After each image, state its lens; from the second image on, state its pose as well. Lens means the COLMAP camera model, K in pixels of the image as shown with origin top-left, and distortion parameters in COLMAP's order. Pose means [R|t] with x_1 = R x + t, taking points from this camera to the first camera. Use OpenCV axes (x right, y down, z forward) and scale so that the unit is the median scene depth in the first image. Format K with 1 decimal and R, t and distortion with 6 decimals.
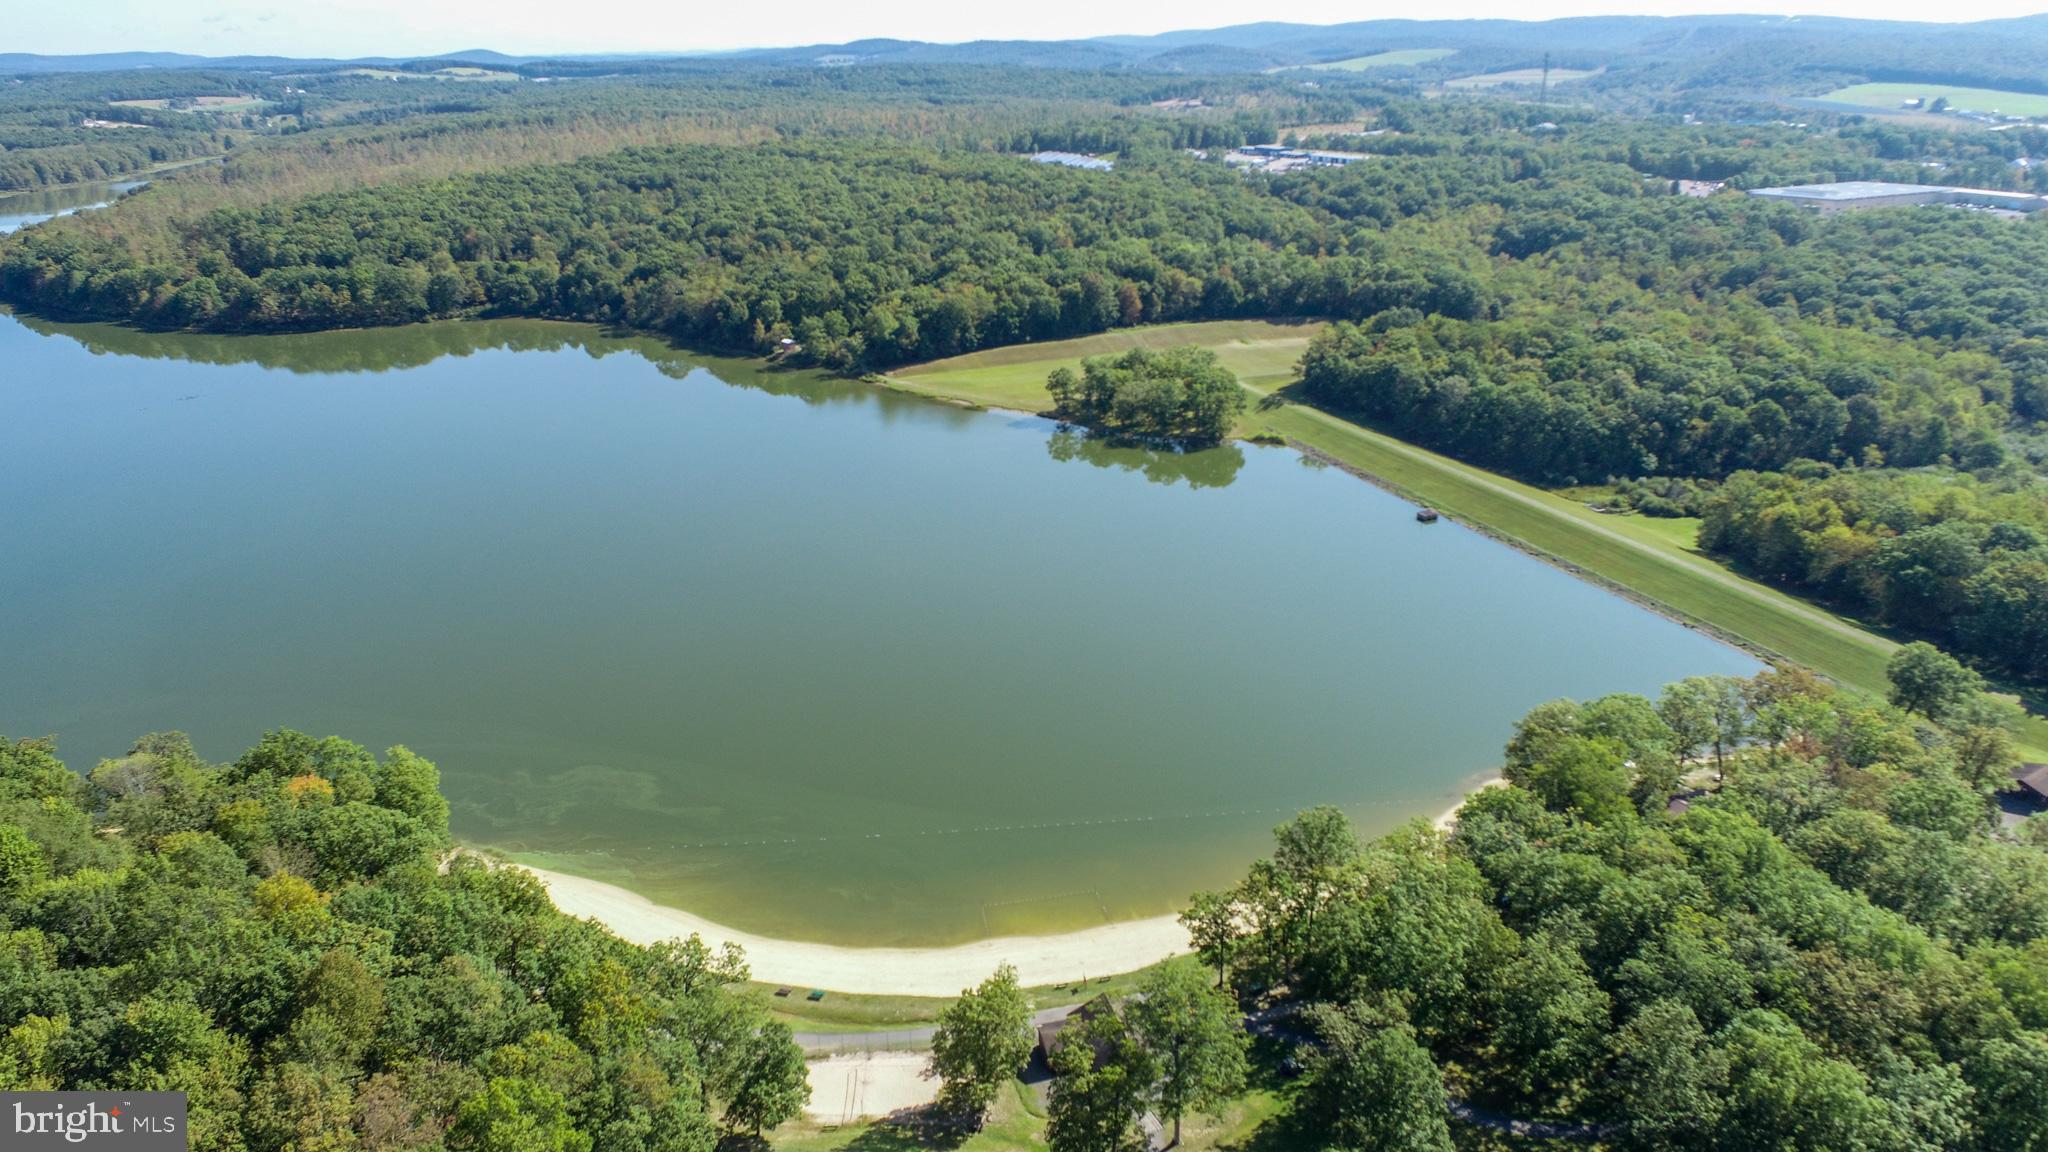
lens RADIAL K [[1381.0, 0, 1020.2], [0, 1381.0, 572.7], [0, 0, 1]] dist [-0.014650, 0.008503]
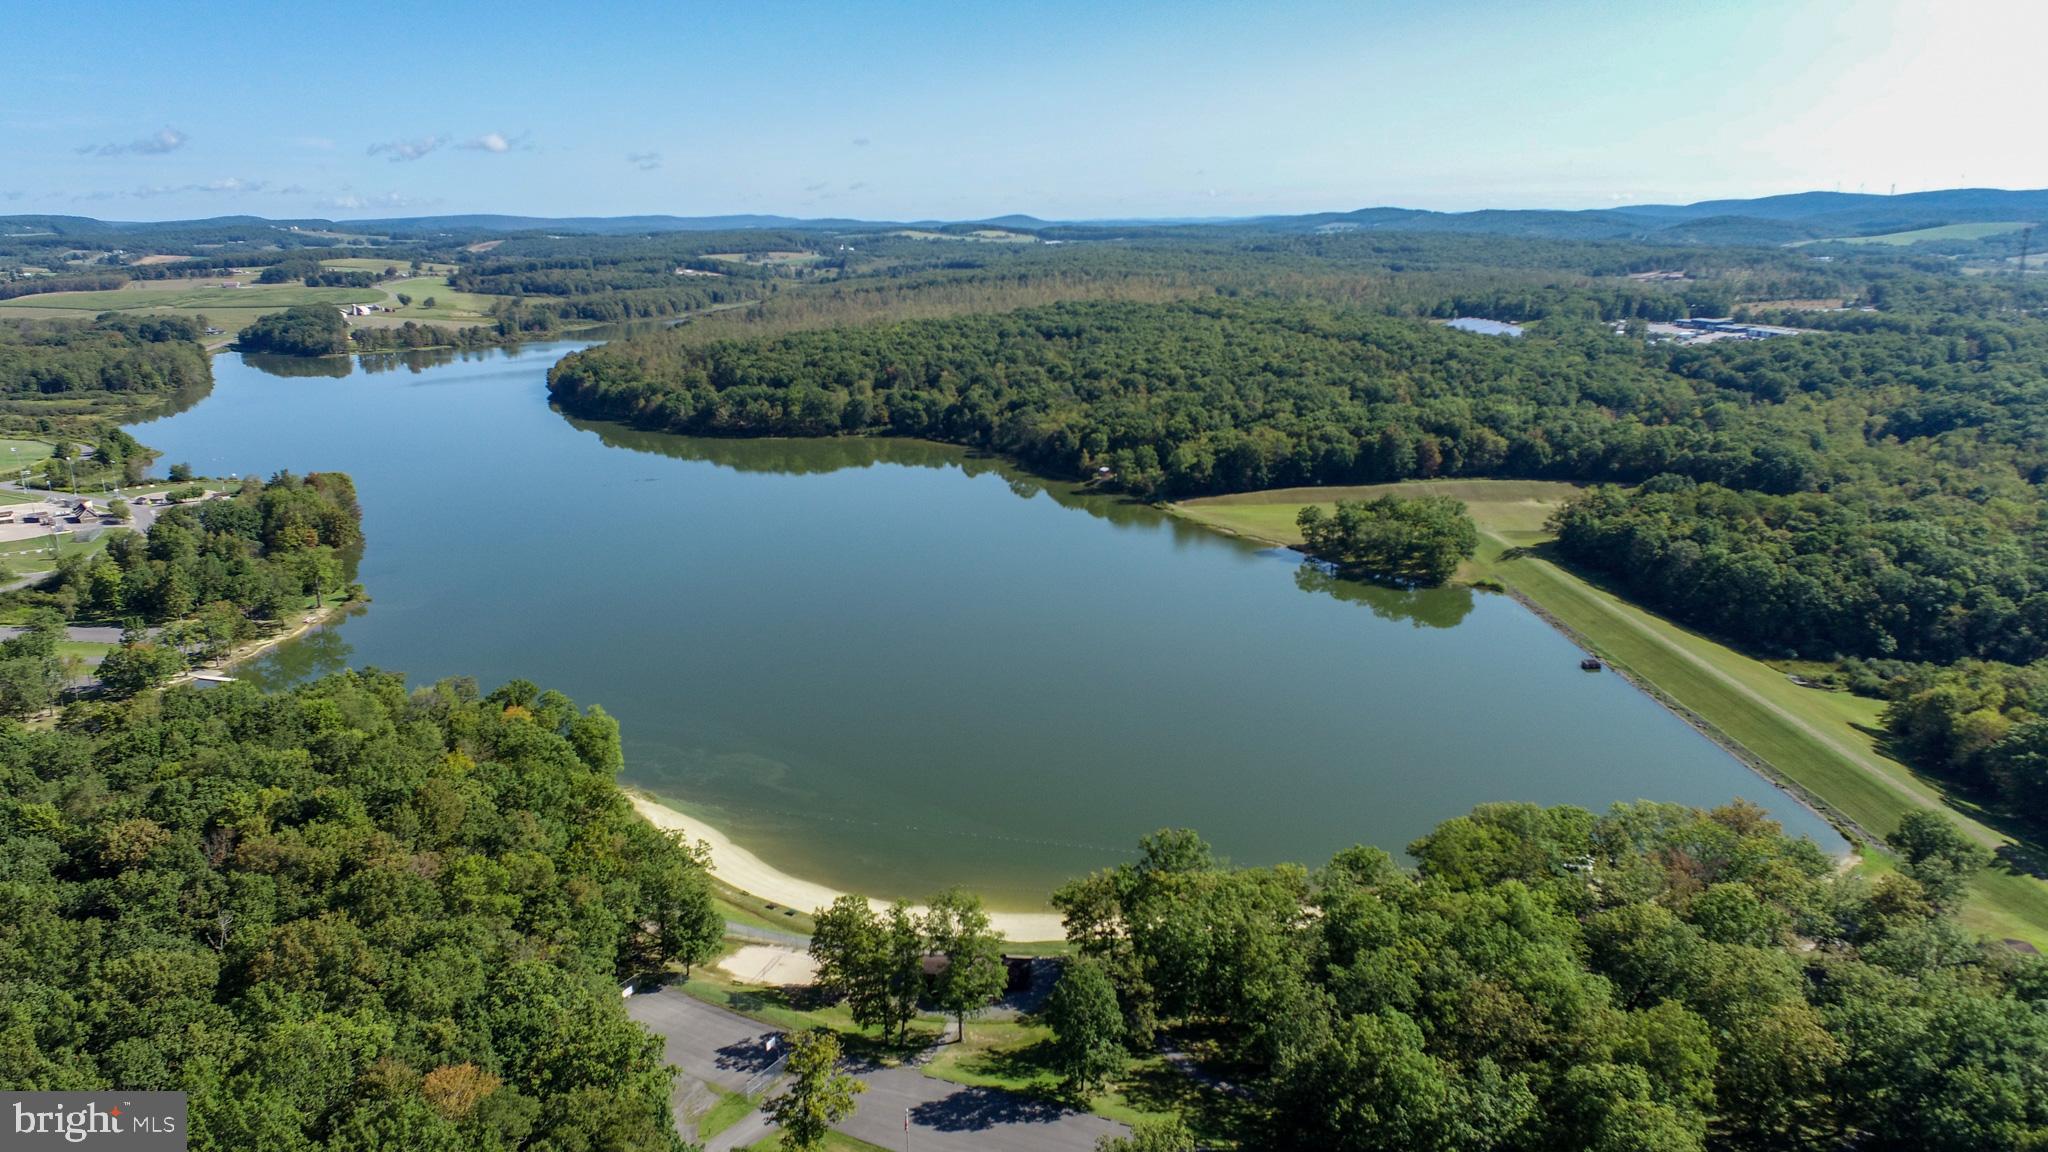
lens RADIAL K [[1381.0, 0, 1021.8], [0, 1381.0, 575.2], [0, 0, 1]] dist [-0.014650, 0.008503]
pose [[0.937613, 0.092795, -0.335069, 0.135721], [-0.128591, 0.987942, -0.086229, 0.020670], [0.323027, 0.123936, 0.938239, -0.060853]]
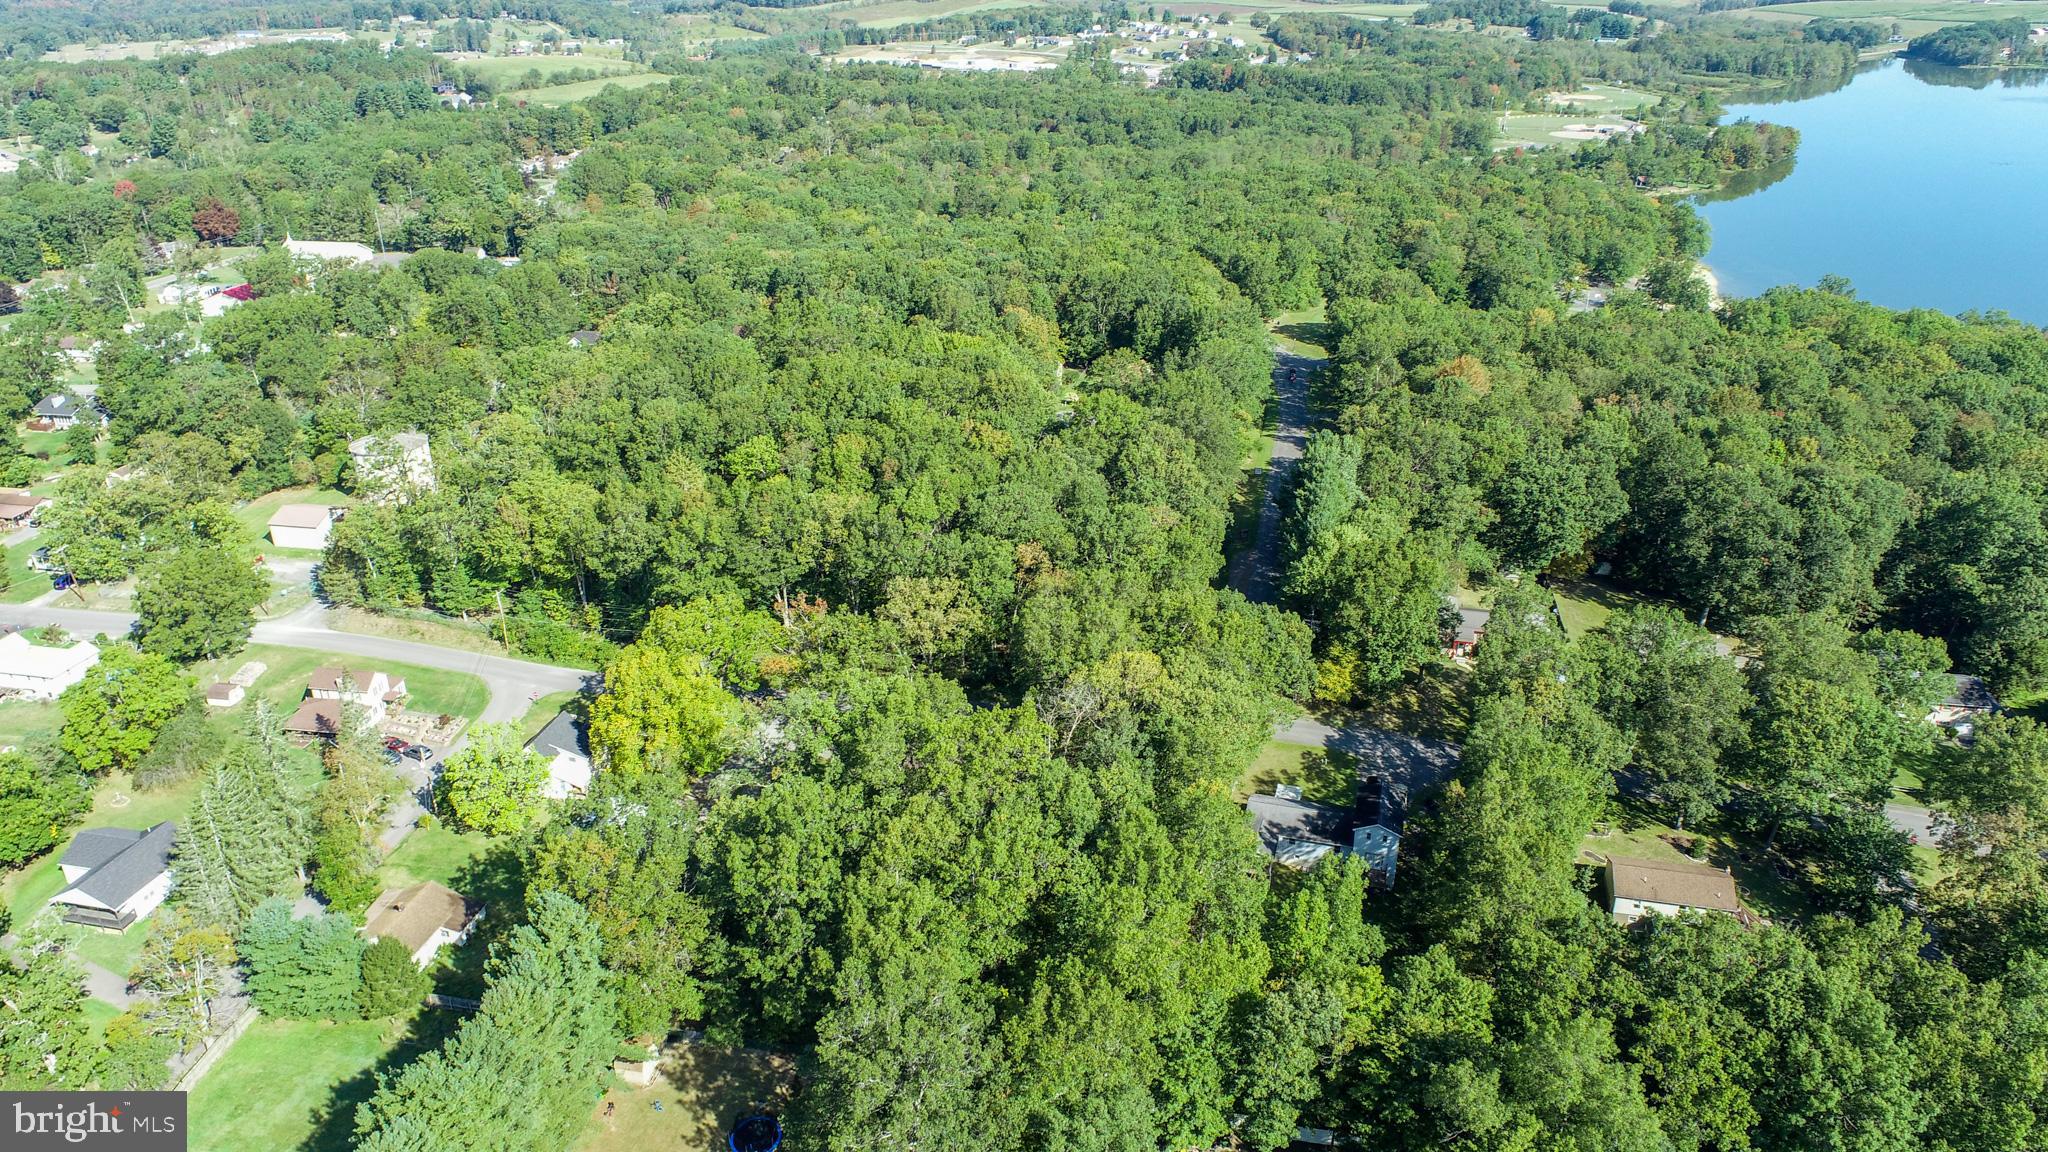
lens RADIAL K [[1381.0, 0, 1023.5], [0, 1381.0, 571.6], [0, 0, 1]] dist [-0.014650, 0.008503]
pose [[0.072016, 0.420980, -0.904206, 0.696712], [-0.346041, 0.860797, 0.373209, 0.060694], [0.935451, 0.286016, 0.207668, -0.182623]]
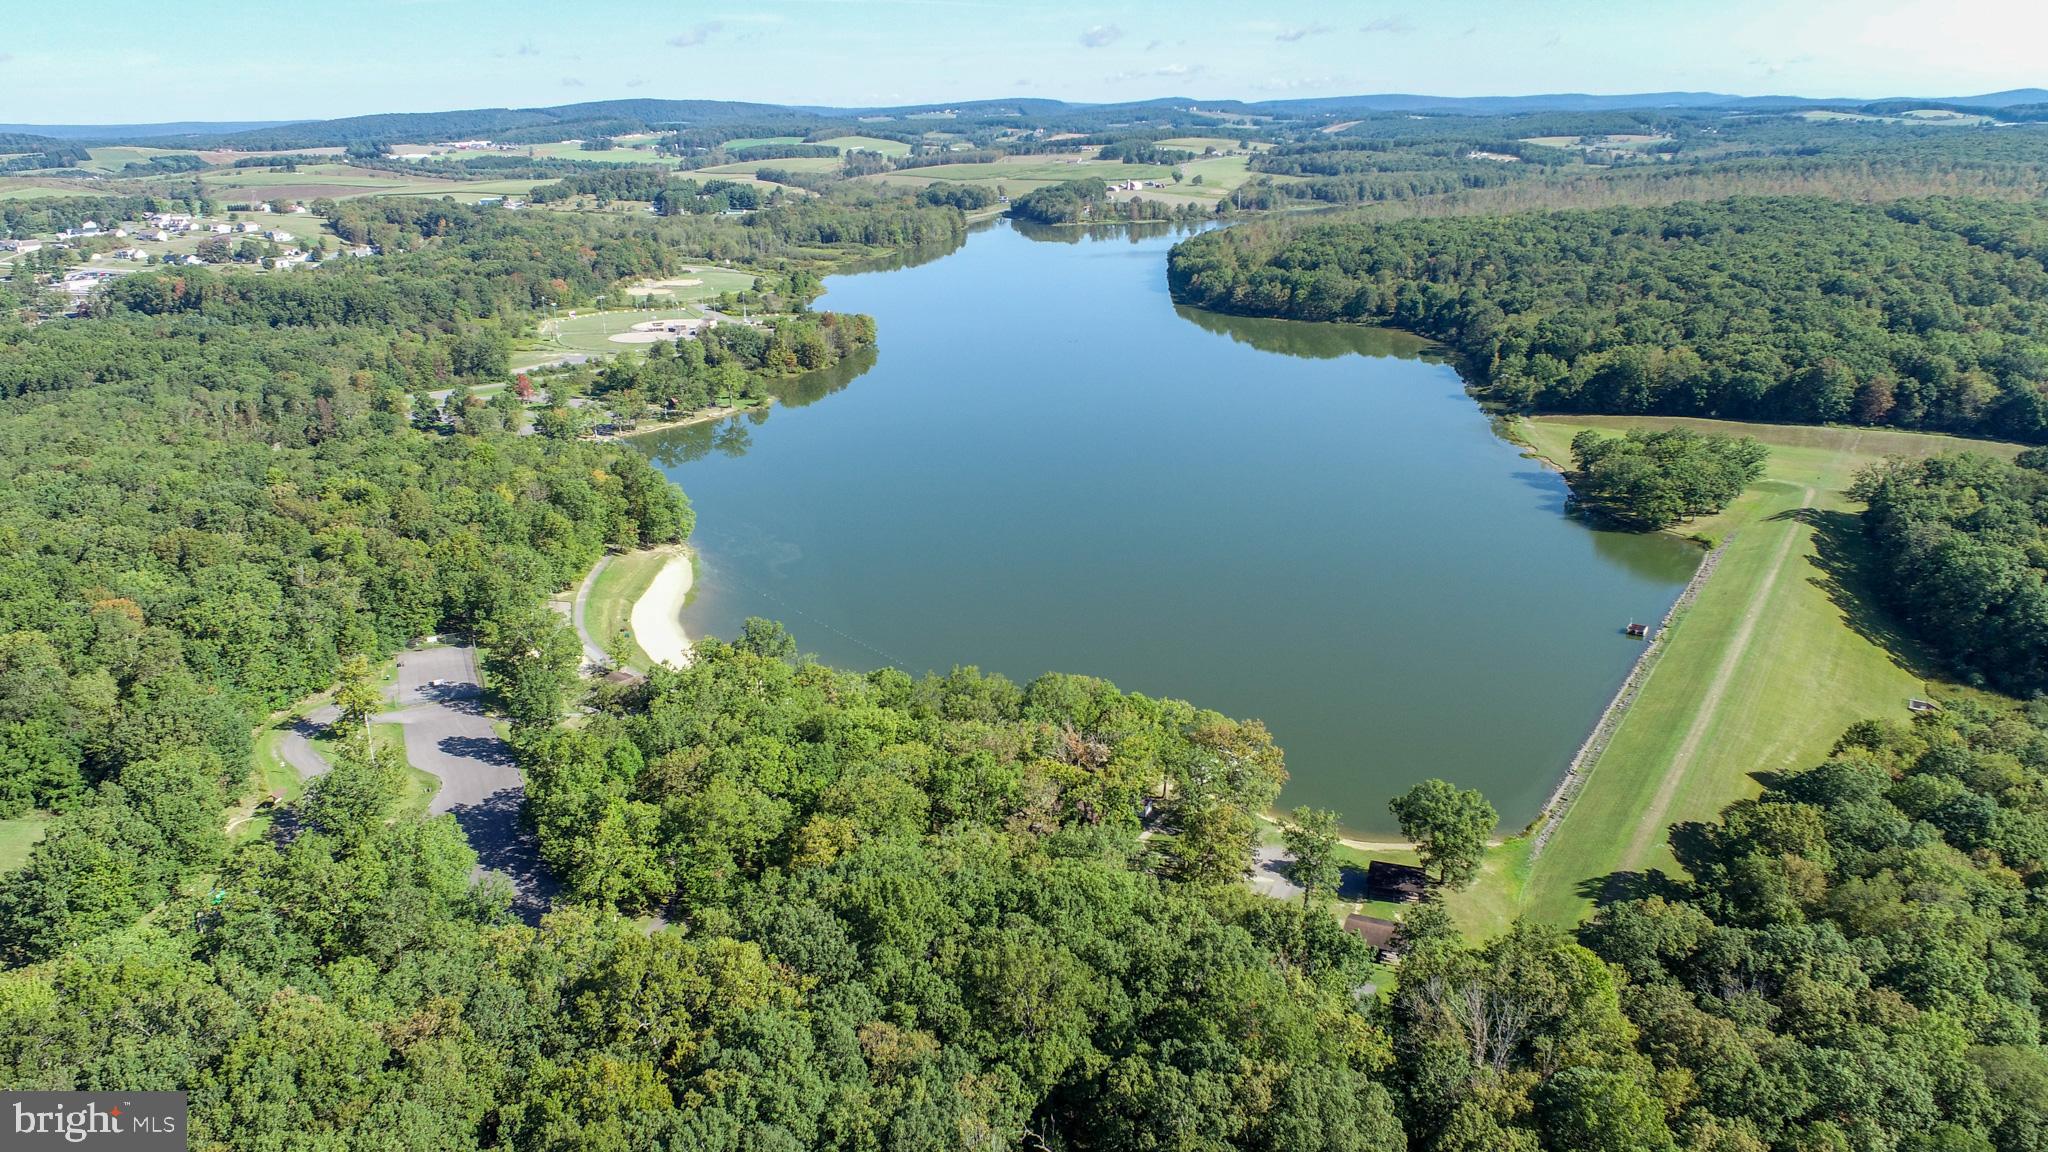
lens RADIAL K [[1381.0, 0, 1022.1], [0, 1381.0, 574.1], [0, 0, 1]] dist [-0.014650, 0.008503]
pose [[0.556257, 0.269355, -0.786146, 0.441632], [-0.288490, 0.949770, 0.121289, -0.040113], [0.779328, 0.159327, 0.606022, 0.084086]]
